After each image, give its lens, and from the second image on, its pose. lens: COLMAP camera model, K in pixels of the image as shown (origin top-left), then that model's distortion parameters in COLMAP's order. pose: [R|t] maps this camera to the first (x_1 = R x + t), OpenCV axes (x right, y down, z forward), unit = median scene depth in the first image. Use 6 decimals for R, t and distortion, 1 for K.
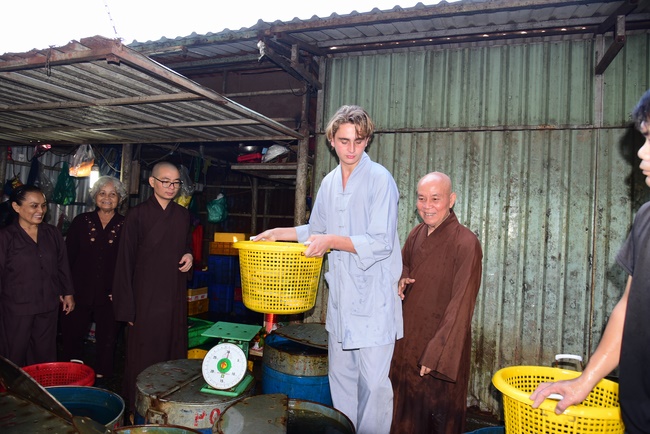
lens RADIAL K [[437.8, 0, 325.0], [0, 437.8, 217.0], [0, 0, 1]] dist [-0.046830, 0.004262]
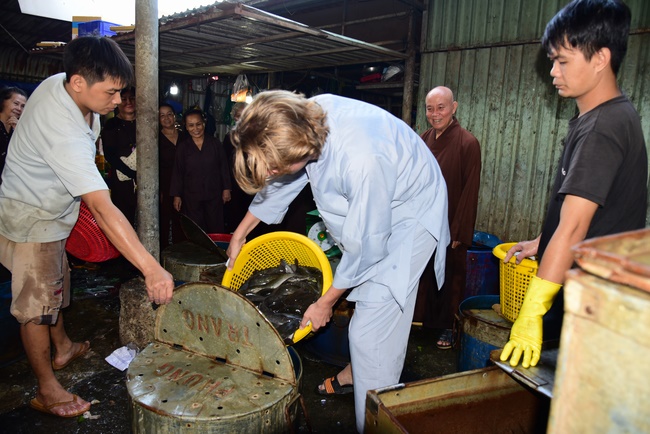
lens RADIAL K [[441.6, 0, 325.0], [0, 441.6, 217.0], [0, 0, 1]] dist [-0.039766, 0.002432]
pose [[0.933852, 0.049897, -0.354162, 0.199594], [0.014006, 0.984359, 0.175616, 0.023856], [0.357385, -0.168960, 0.918547, -0.210335]]
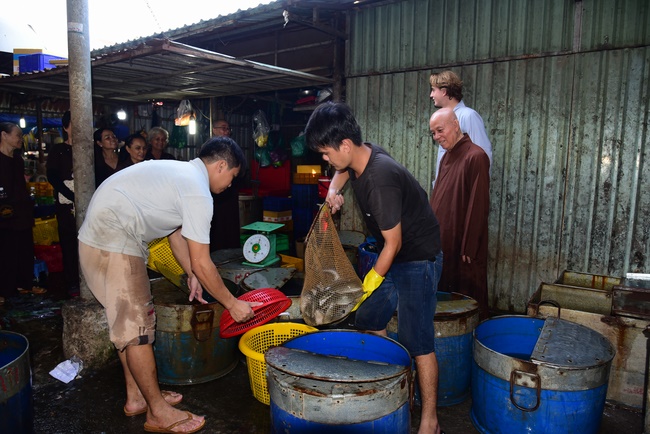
lens RADIAL K [[437.8, 0, 325.0], [0, 437.8, 217.0], [0, 0, 1]] dist [-0.046830, 0.004262]
pose [[0.962158, -0.006747, -0.272408, 0.300469], [0.046966, 0.988839, 0.141393, 0.022015], [0.268414, -0.148836, 0.951736, -0.268373]]
